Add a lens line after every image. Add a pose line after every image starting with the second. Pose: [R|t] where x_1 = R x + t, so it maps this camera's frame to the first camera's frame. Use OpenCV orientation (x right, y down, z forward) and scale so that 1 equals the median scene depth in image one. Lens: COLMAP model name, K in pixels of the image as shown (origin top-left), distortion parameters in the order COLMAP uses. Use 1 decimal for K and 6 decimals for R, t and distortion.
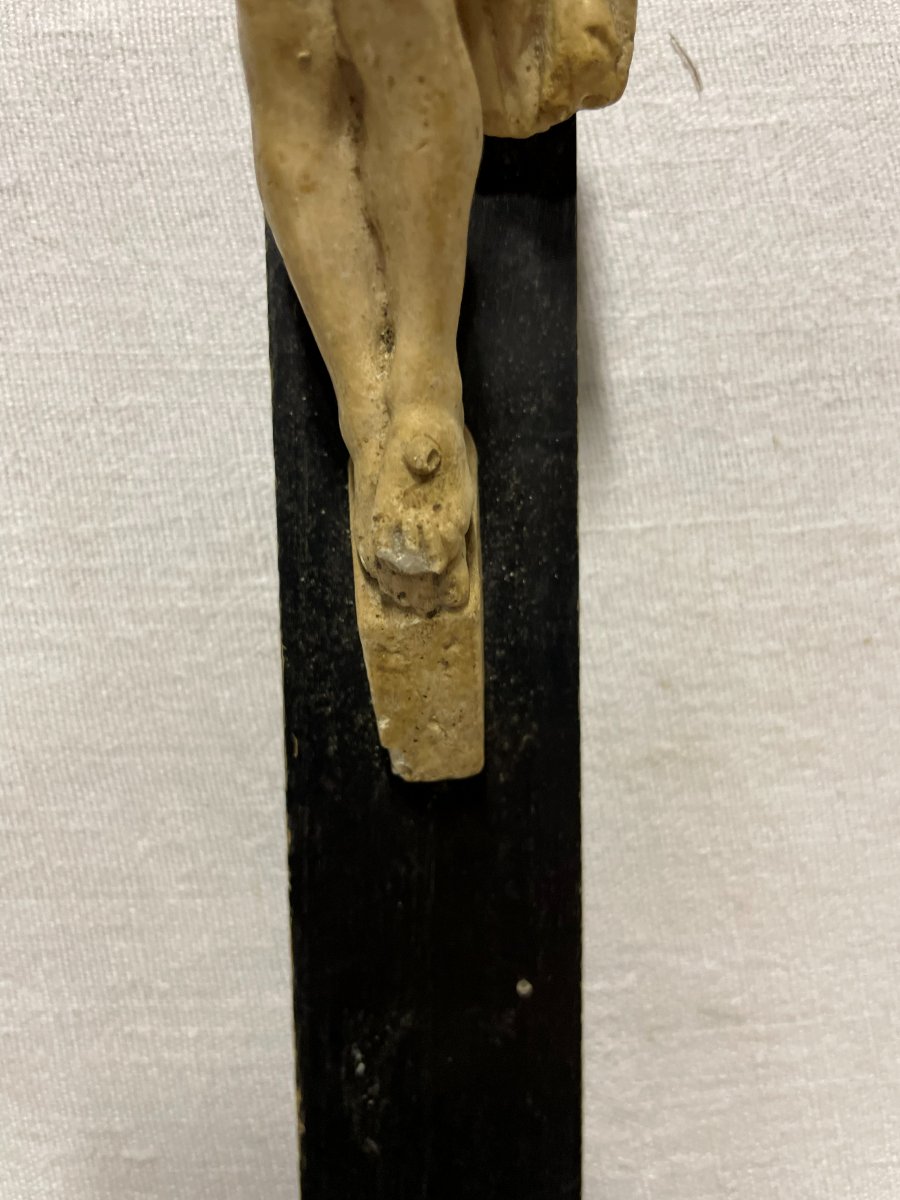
lens RADIAL K [[976.3, 0, 445.7], [0, 976.3, 639.3], [0, 0, 1]] dist [0.038634, -0.104466]
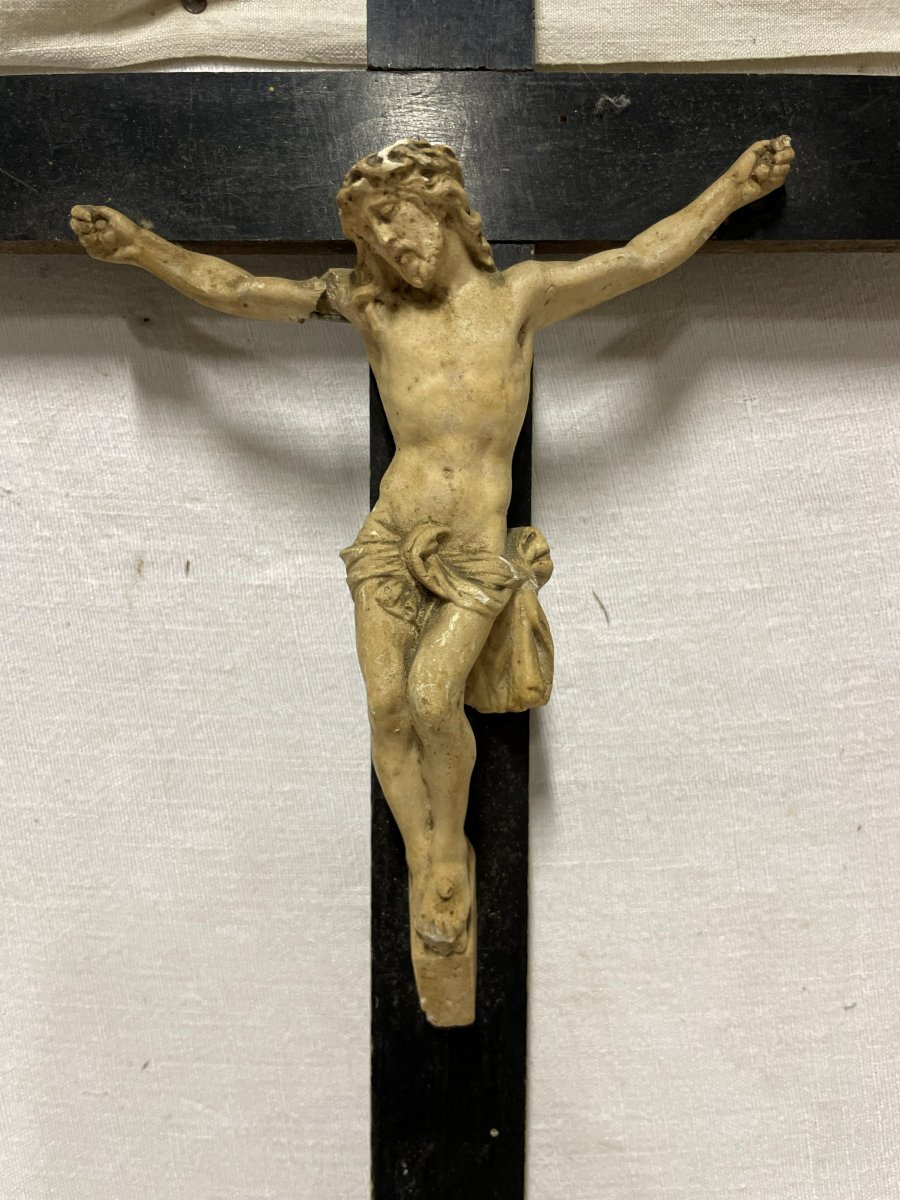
lens RADIAL K [[976.3, 0, 450.6], [0, 976.3, 629.6], [0, 0, 1]] dist [0.038634, -0.104466]
pose [[0.998895, 0.027125, -0.038379, 0.038384], [-0.028683, 0.998762, -0.040651, -0.470888], [0.037229, 0.041707, 0.998436, -0.814500]]
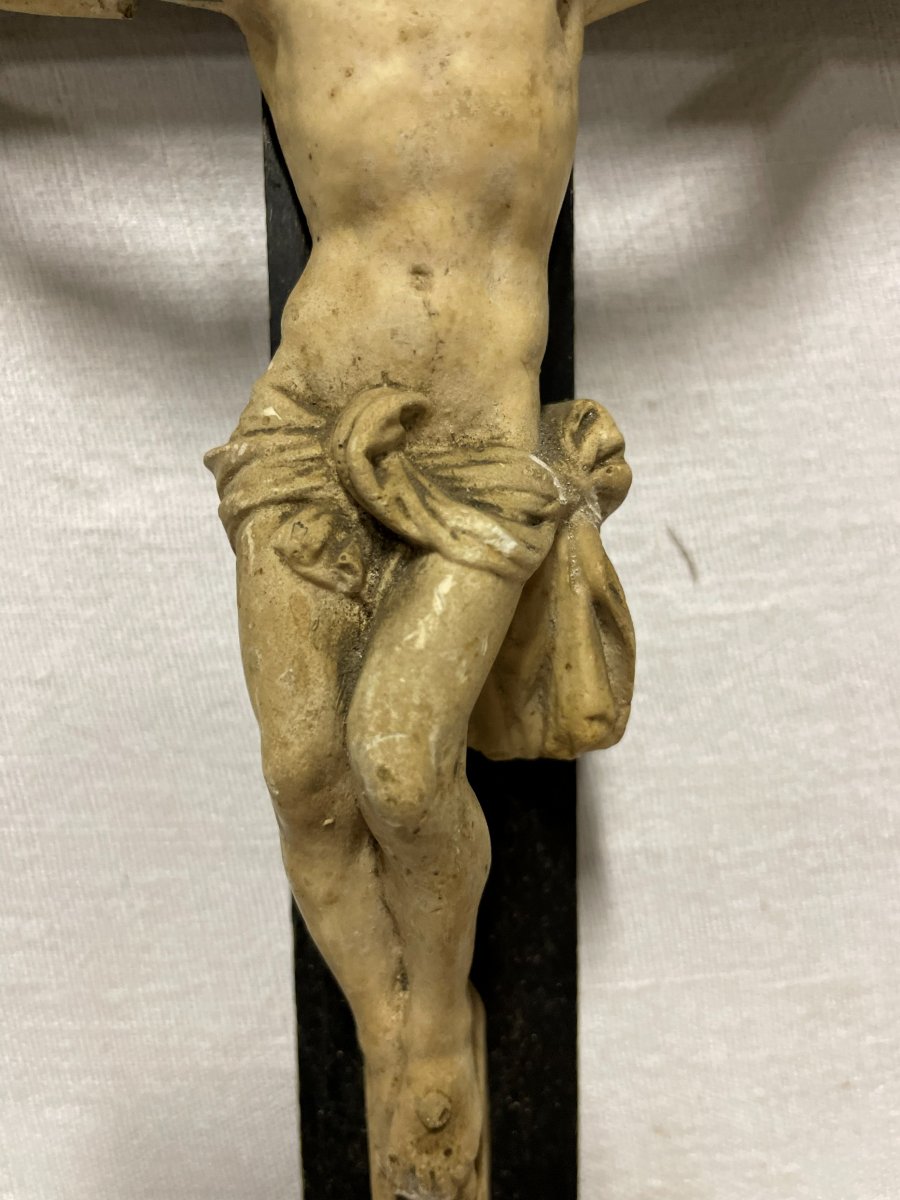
lens RADIAL K [[976.3, 0, 445.5], [0, 976.3, 614.1], [0, 0, 1]] dist [0.038634, -0.104466]
pose [[0.999992, 0.002849, -0.002810, -0.007254], [-0.002859, 0.999989, -0.003643, -0.523925], [0.002800, 0.003651, 0.999989, -0.066244]]
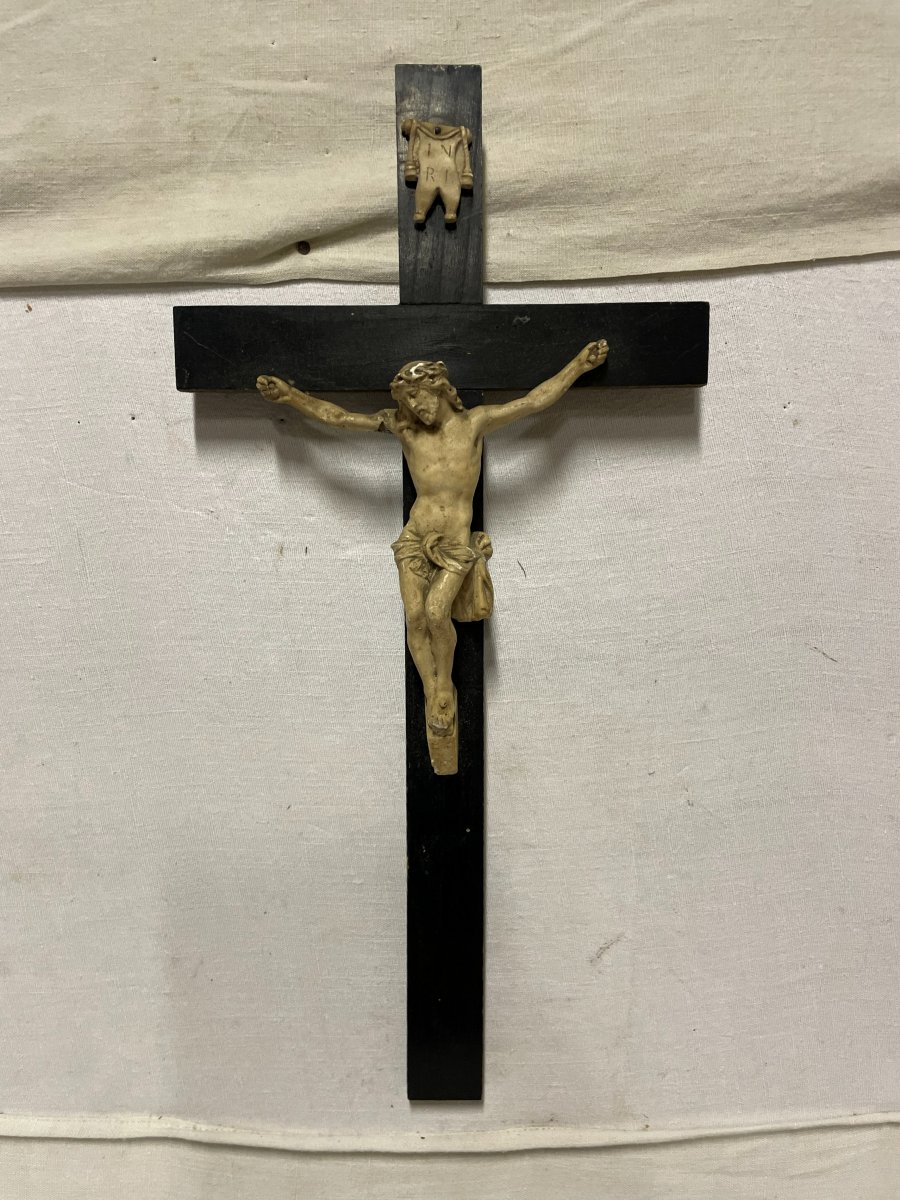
lens RADIAL K [[976.3, 0, 446.4], [0, 976.3, 632.0], [0, 0, 1]] dist [0.038634, -0.104466]
pose [[0.999396, 0.018318, -0.029539, 0.084739], [-0.017895, 0.999734, 0.014539, -0.414529], [0.029797, -0.014001, 0.999458, -2.487945]]
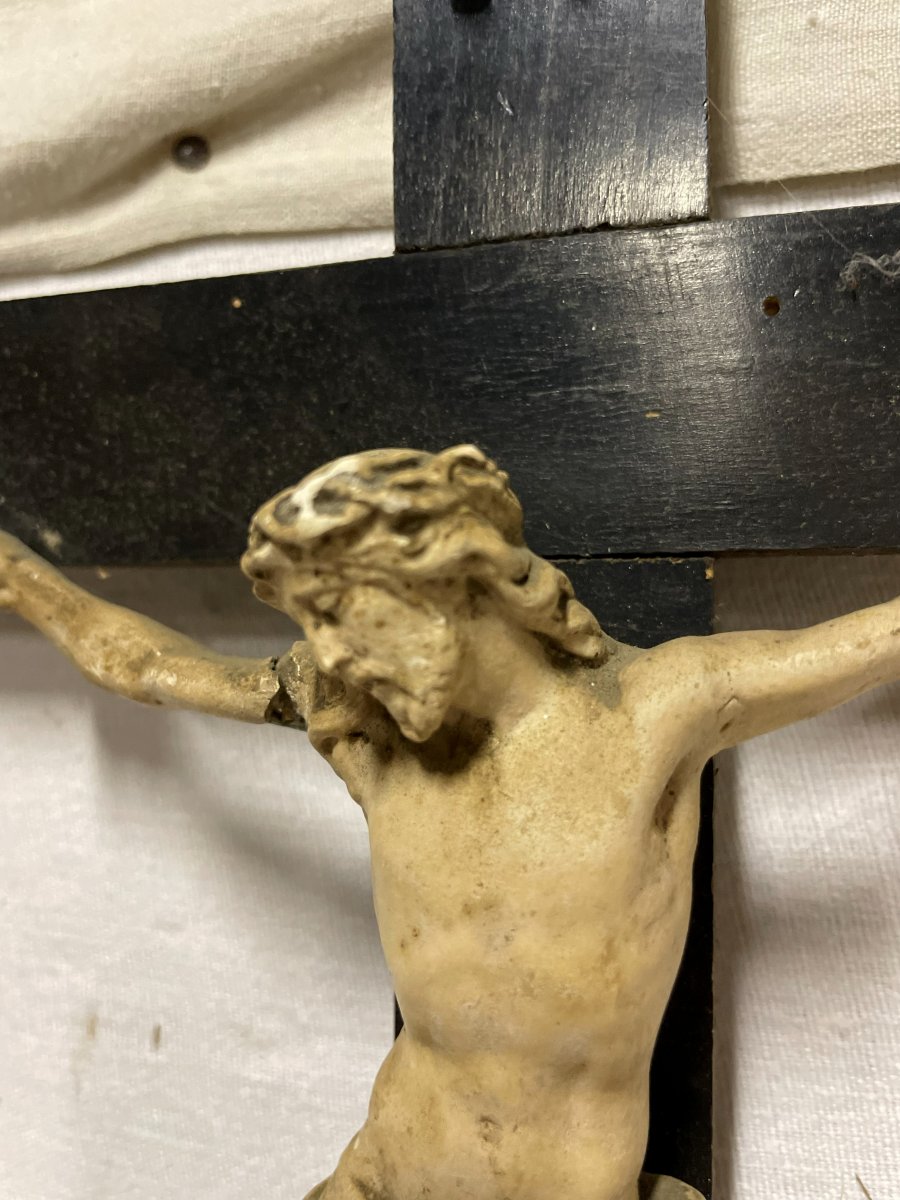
lens RADIAL K [[976.3, 0, 443.8], [0, 976.3, 600.6], [0, 0, 1]] dist [0.038634, -0.104466]
pose [[0.945049, 0.017568, -0.326455, 0.150225], [-0.056631, 0.992257, -0.110541, -1.036245], [0.321985, 0.122954, 0.938727, -0.043324]]
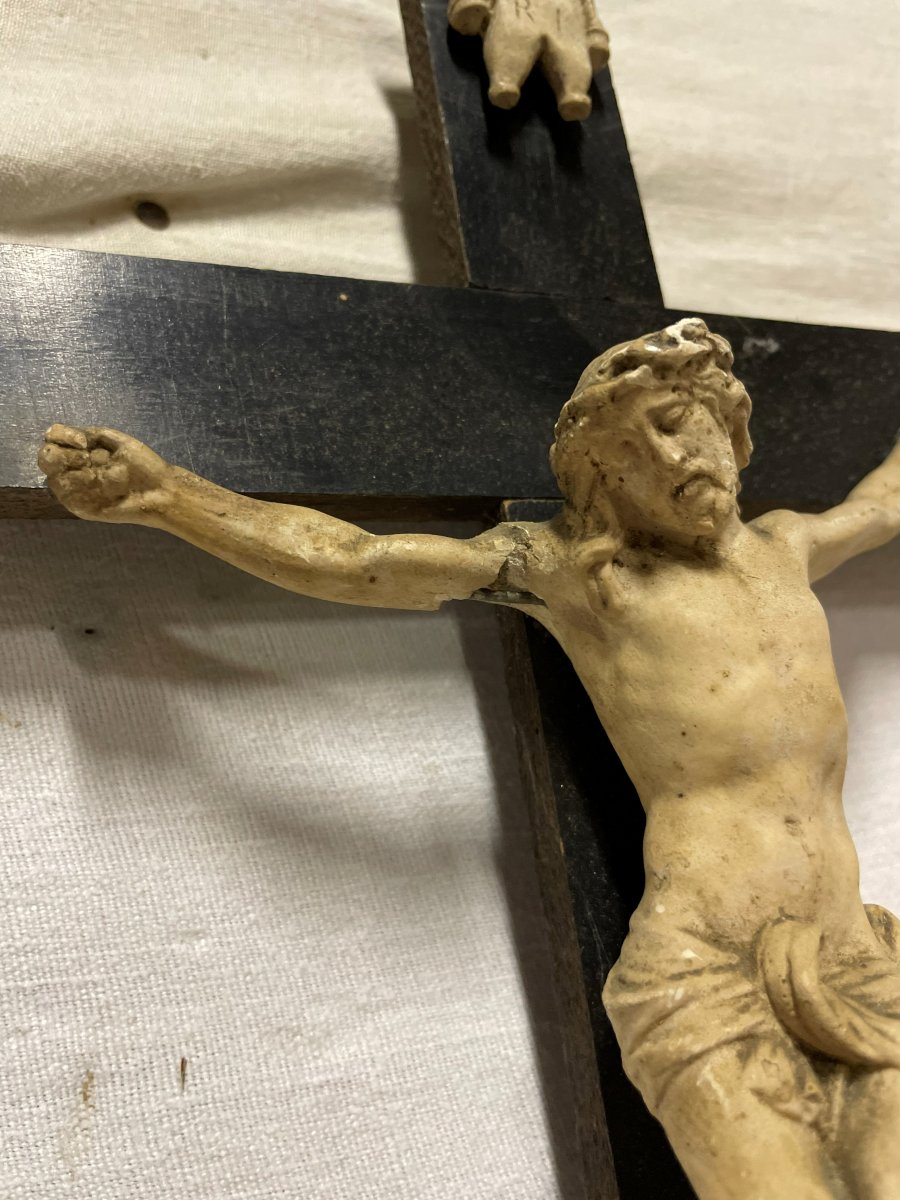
lens RADIAL K [[976.3, 0, 446.7], [0, 976.3, 589.5], [0, 0, 1]] dist [0.038634, -0.104466]
pose [[0.952390, -0.008470, 0.304765, -0.562958], [0.140394, 0.899509, -0.413731, -0.638274], [-0.270634, 0.436821, 0.857872, -0.108728]]
